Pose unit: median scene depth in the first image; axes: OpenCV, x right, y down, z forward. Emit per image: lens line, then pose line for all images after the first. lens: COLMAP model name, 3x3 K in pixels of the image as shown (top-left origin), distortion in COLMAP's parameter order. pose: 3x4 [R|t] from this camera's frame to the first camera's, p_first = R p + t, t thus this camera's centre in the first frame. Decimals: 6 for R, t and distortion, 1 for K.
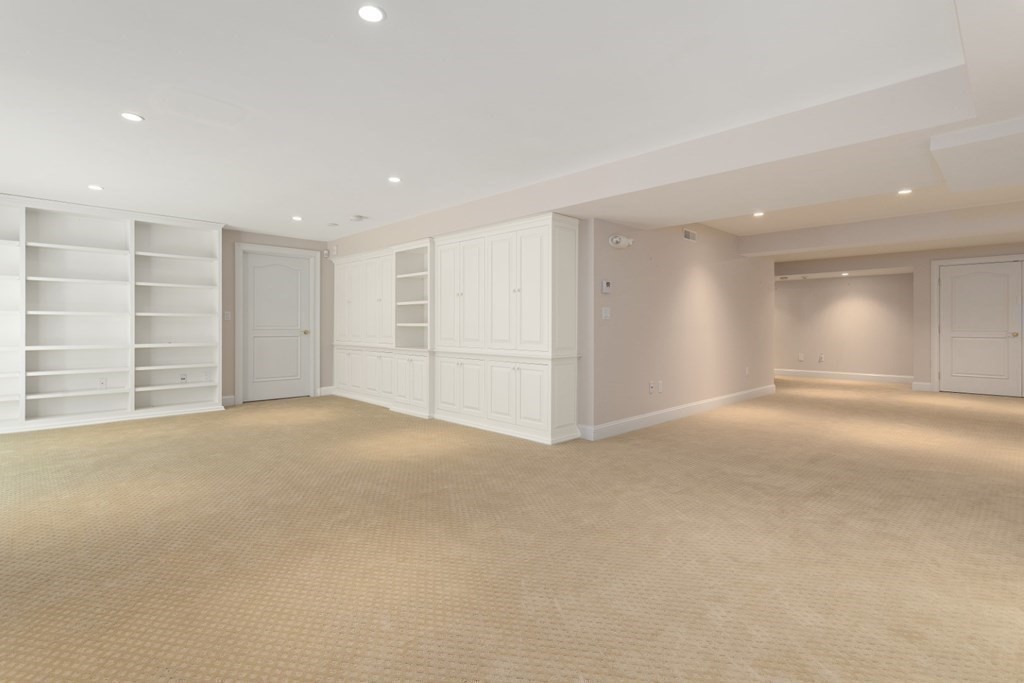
lens RADIAL K [[493.9, 0, 511.3], [0, 493.9, 332.9], [0, 0, 1]] dist [0.000334, 0.000231]
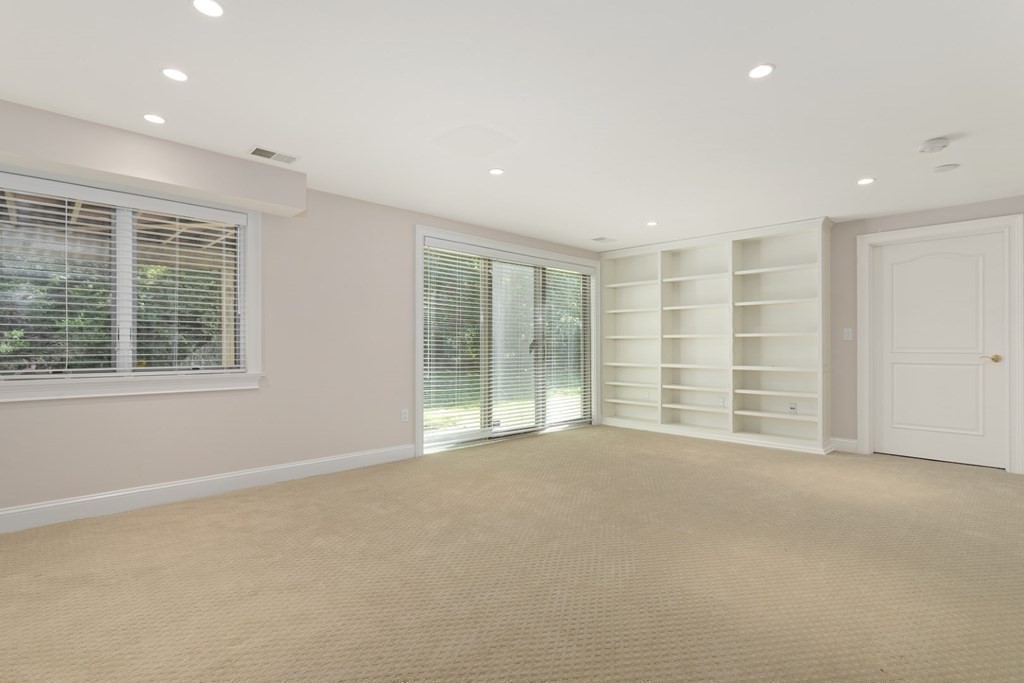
lens RADIAL K [[493.9, 0, 511.3], [0, 493.9, 332.9], [0, 0, 1]] dist [0.000334, 0.000231]
pose [[-0.023260, -0.037067, -0.999042, 0.219860], [-0.018407, 0.999159, -0.036643, 0.001523], [0.999560, 0.017538, -0.023923, 0.543816]]
